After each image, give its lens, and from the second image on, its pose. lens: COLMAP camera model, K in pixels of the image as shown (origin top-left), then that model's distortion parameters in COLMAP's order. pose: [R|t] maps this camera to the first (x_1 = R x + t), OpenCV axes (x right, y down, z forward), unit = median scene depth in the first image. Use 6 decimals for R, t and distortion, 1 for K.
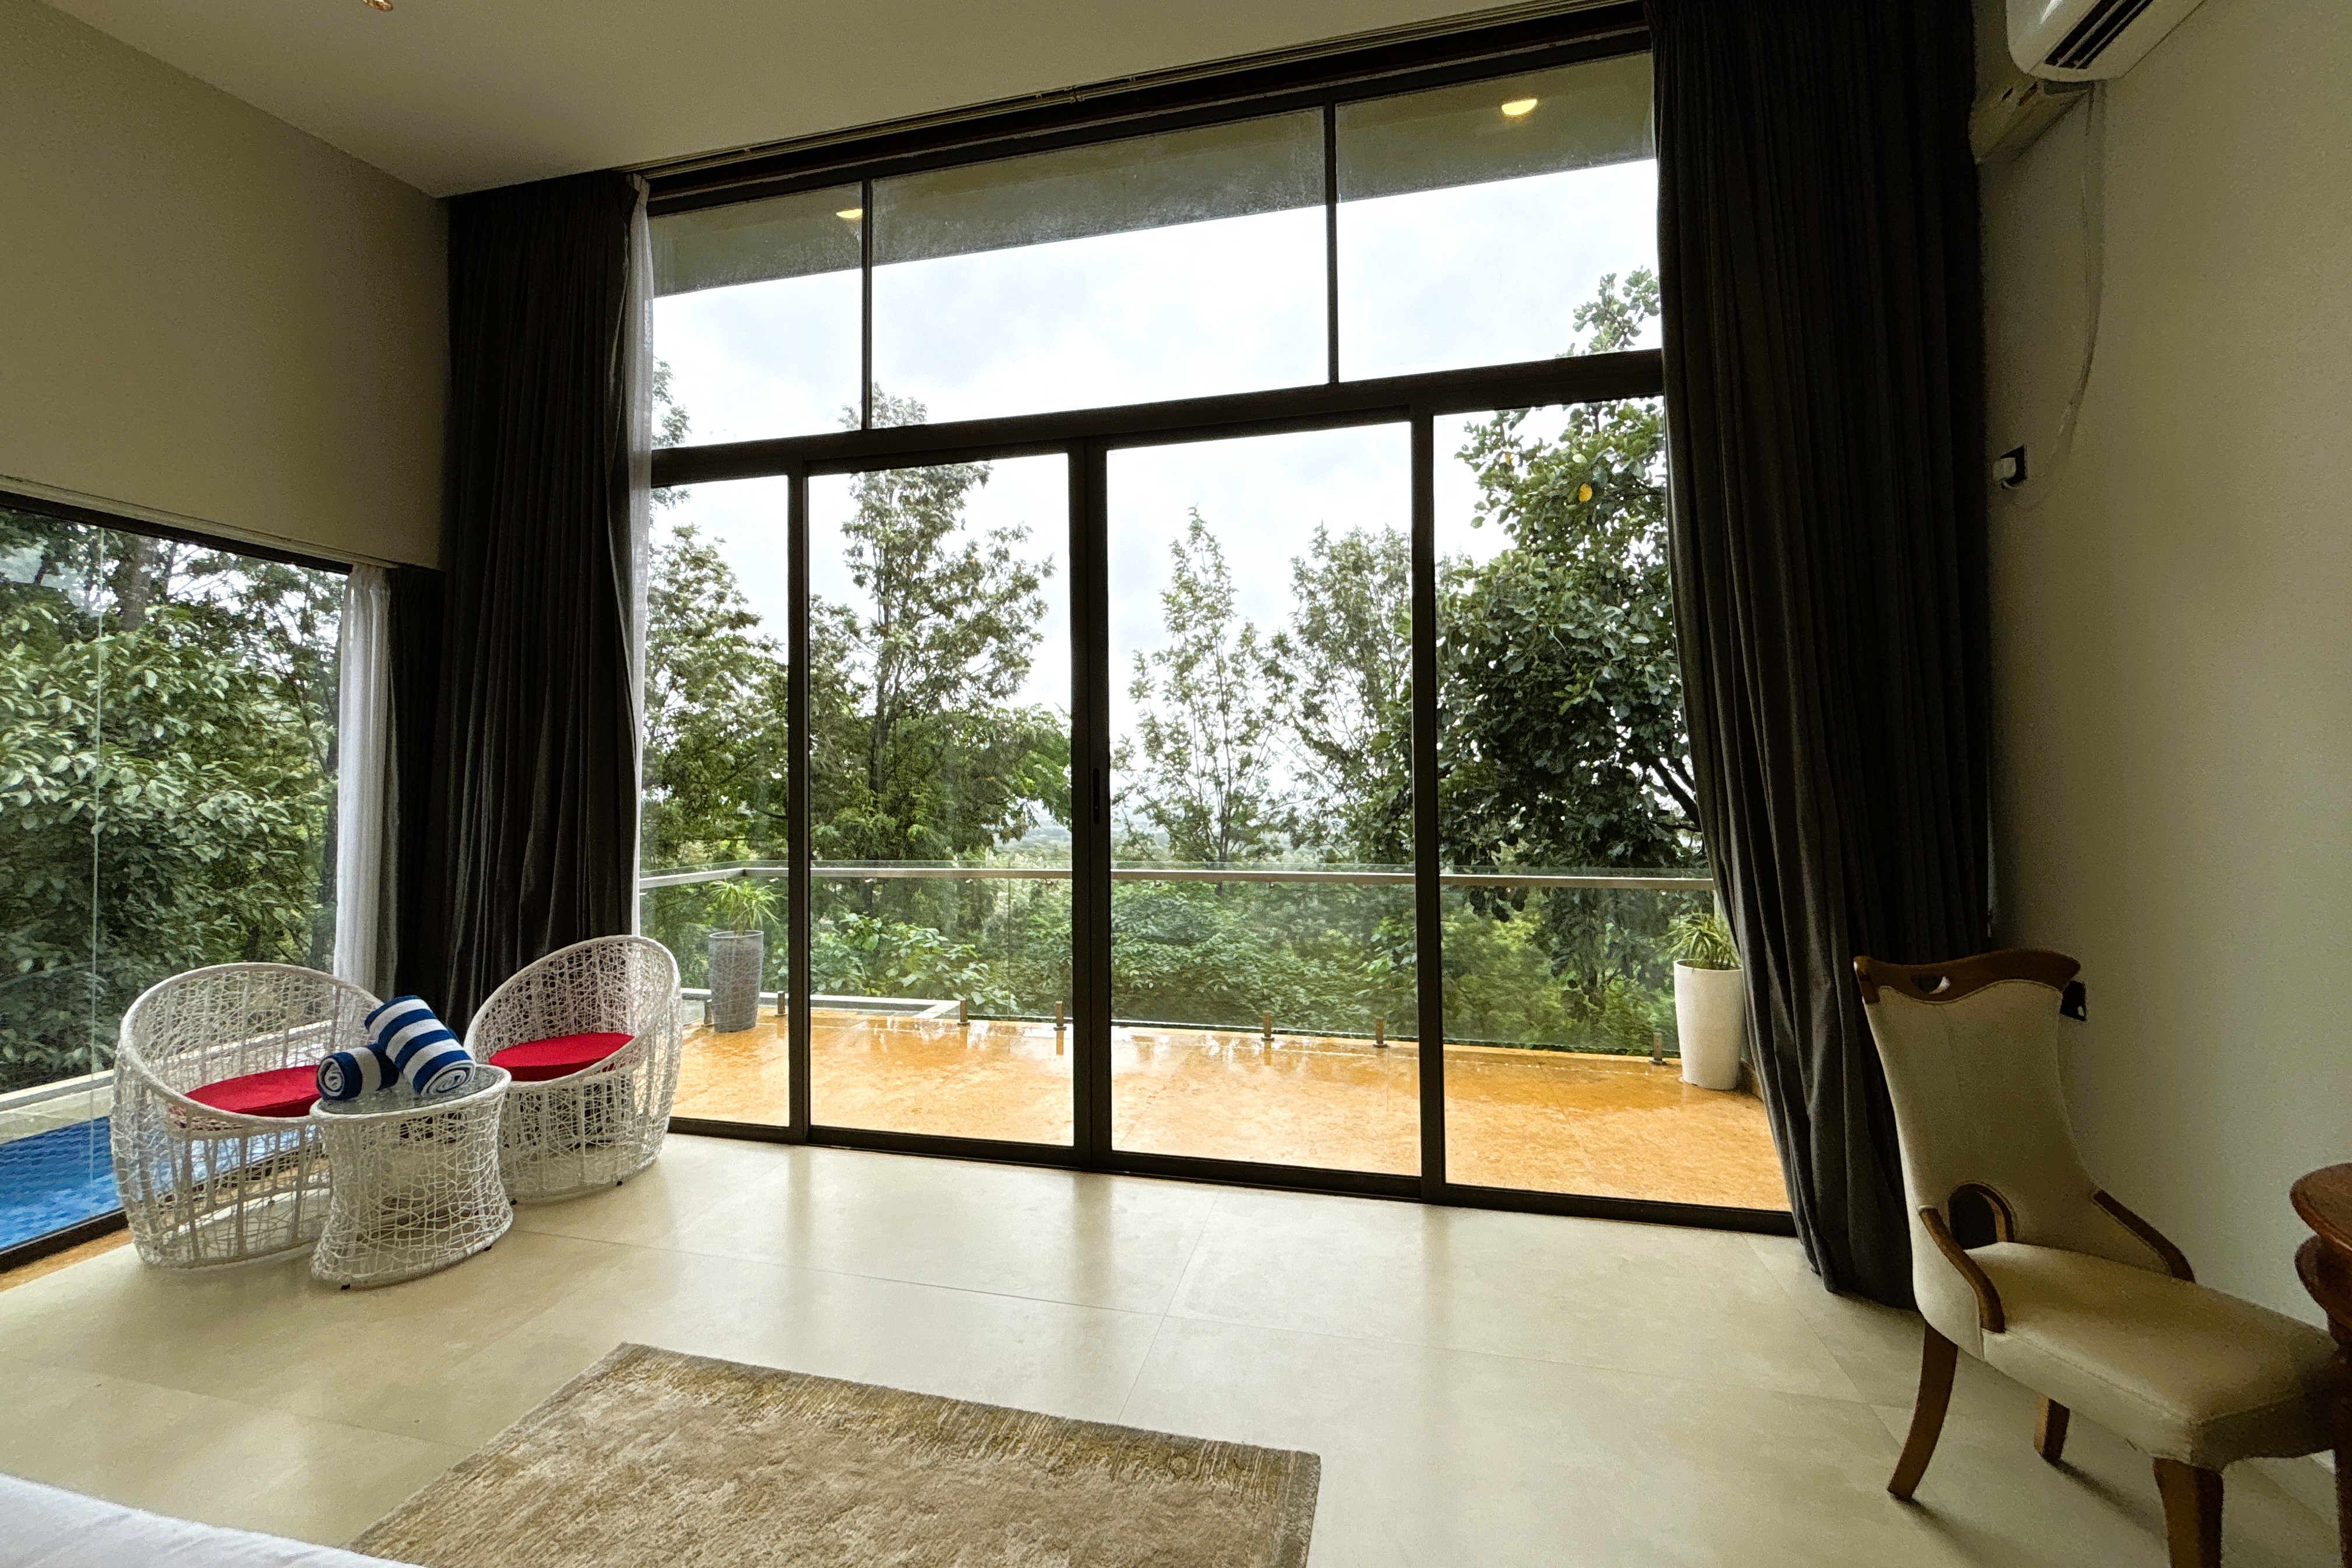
lens RADIAL K [[937.5, 0, 1173.2], [0, 937.5, 763.9], [0, 0, 1]] dist [0.001177, 0.000815]
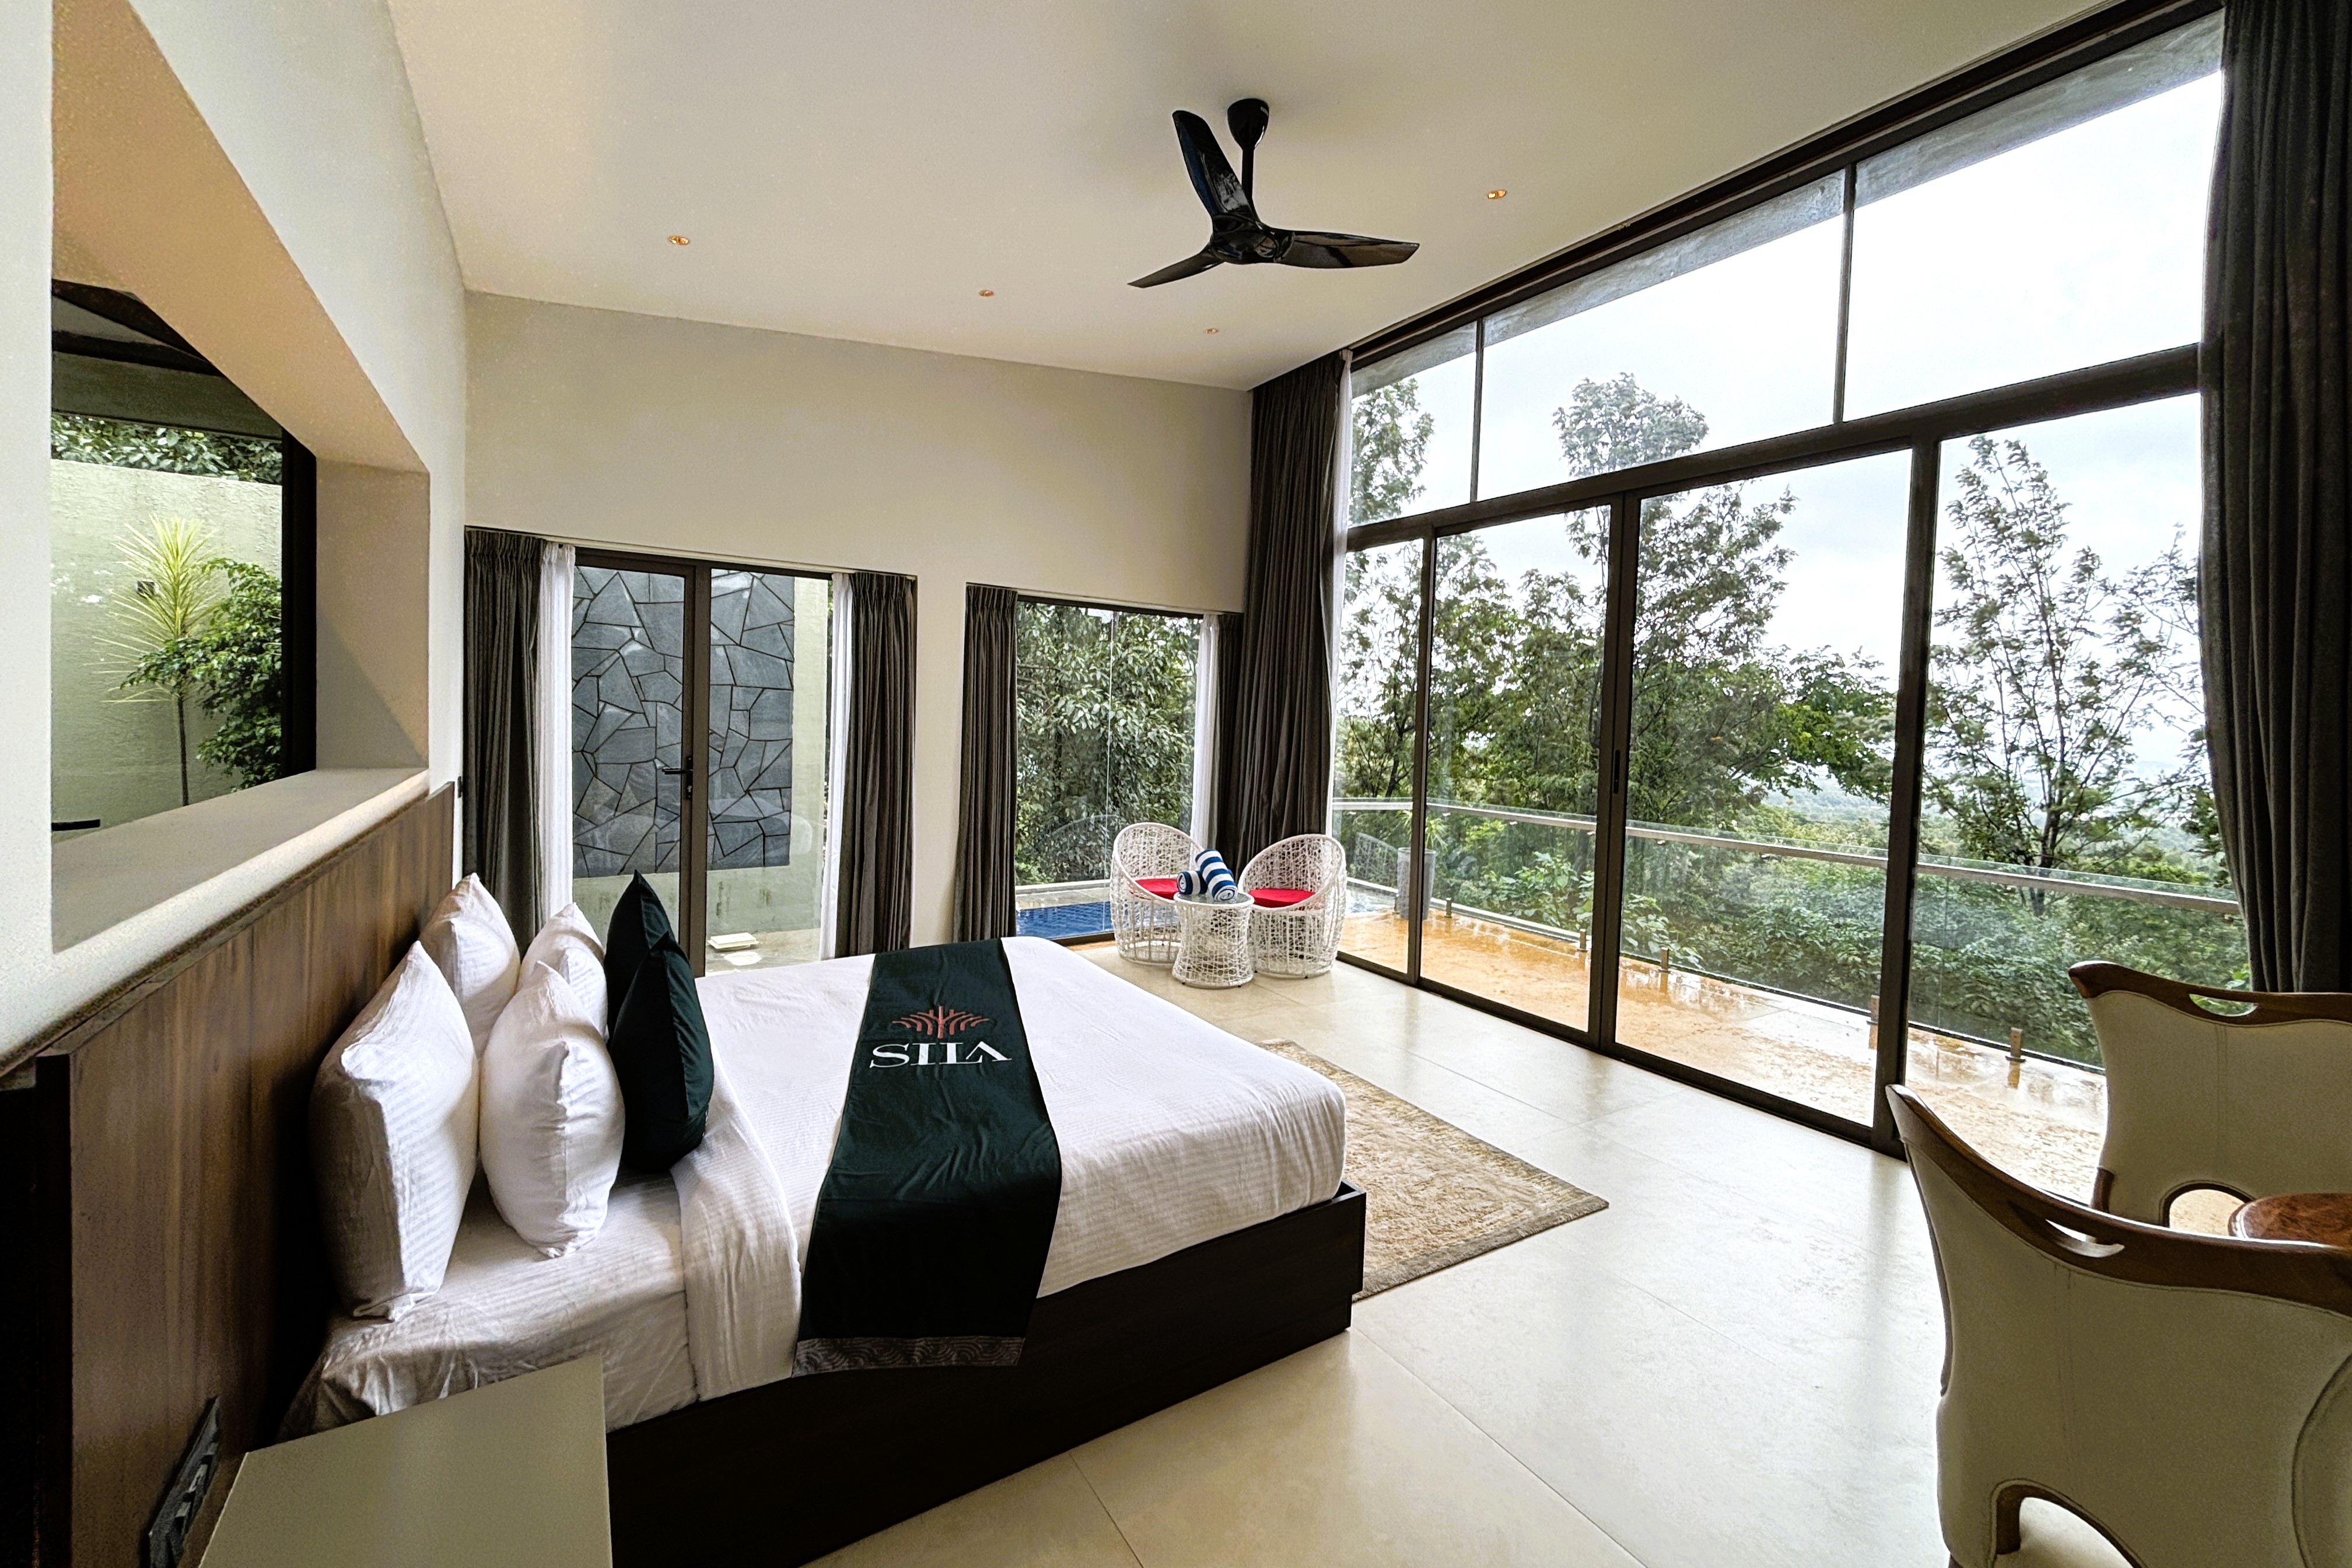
lens RADIAL K [[937.5, 0, 1168.4], [0, 937.5, 787.2], [0, 0, 1]] dist [0.001177, 0.000815]
pose [[0.704132, 0.085600, -0.704890, 0.356006], [-0.025046, 0.995083, 0.095821, -0.047213], [0.709627, -0.049816, 0.702814, -0.314160]]
